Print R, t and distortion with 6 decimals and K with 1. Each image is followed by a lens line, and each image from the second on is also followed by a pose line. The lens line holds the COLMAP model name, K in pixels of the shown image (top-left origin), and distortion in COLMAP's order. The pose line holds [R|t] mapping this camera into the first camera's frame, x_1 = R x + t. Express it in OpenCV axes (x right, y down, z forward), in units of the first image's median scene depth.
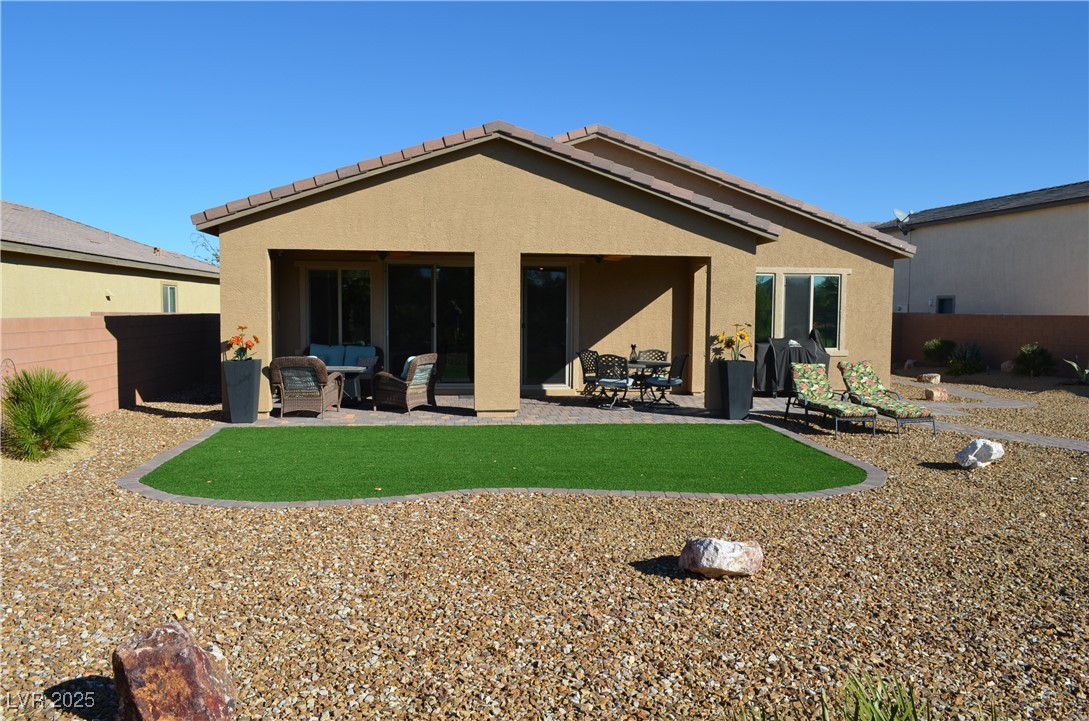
lens RADIAL K [[832.2, 0, 549.4], [0, 832.2, 363.7], [0, 0, 1]] dist [-0.018290, 0.007388]
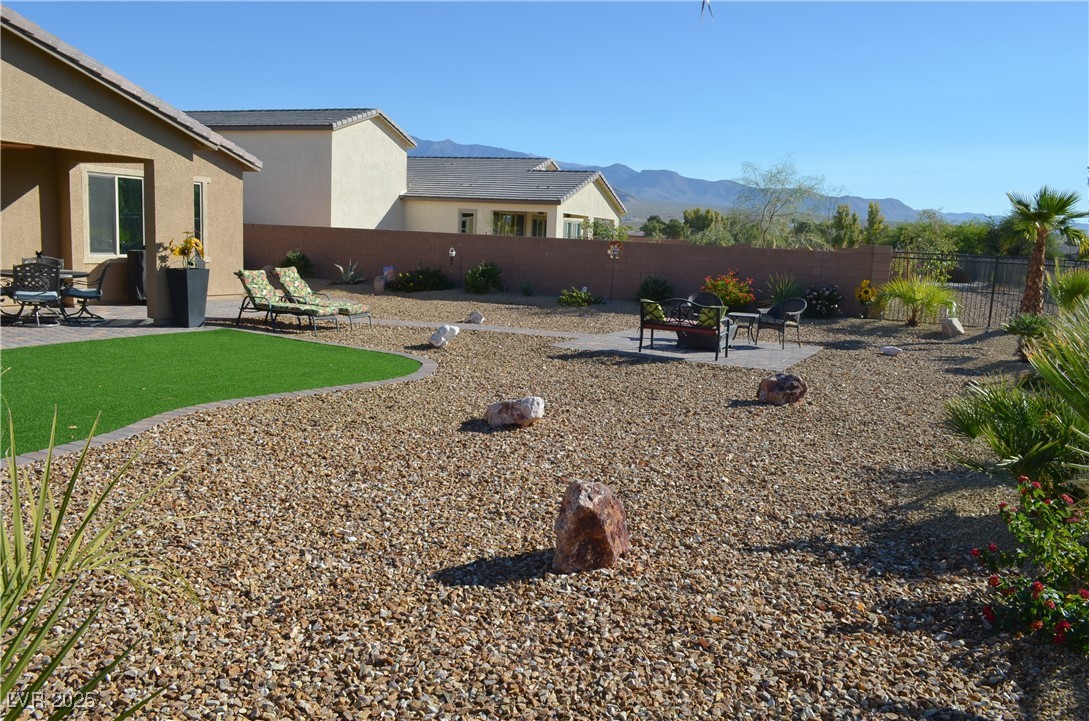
lens RADIAL K [[832.2, 0, 549.6], [0, 832.2, 362.9], [0, 0, 1]] dist [-0.018290, 0.007388]
pose [[0.548497, -0.106152, 0.829387, -0.379597], [0.010820, 0.992727, 0.119902, -0.005822], [-0.836083, -0.056791, 0.545656, 0.085885]]
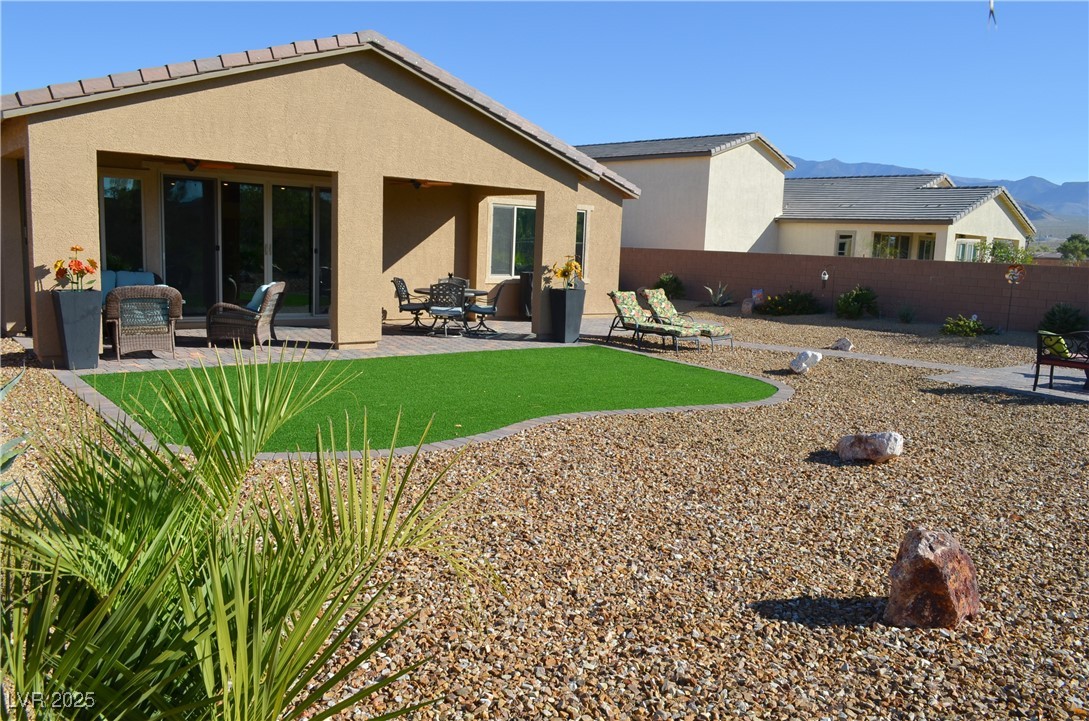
lens RADIAL K [[832.2, 0, 560.8], [0, 832.2, 361.8], [0, 0, 1]] dist [-0.018290, 0.007388]
pose [[0.846376, -0.048072, 0.530413, -0.371570], [0.000411, 0.995977, 0.089611, -0.006555], [-0.532586, -0.075627, 0.842990, 0.074645]]
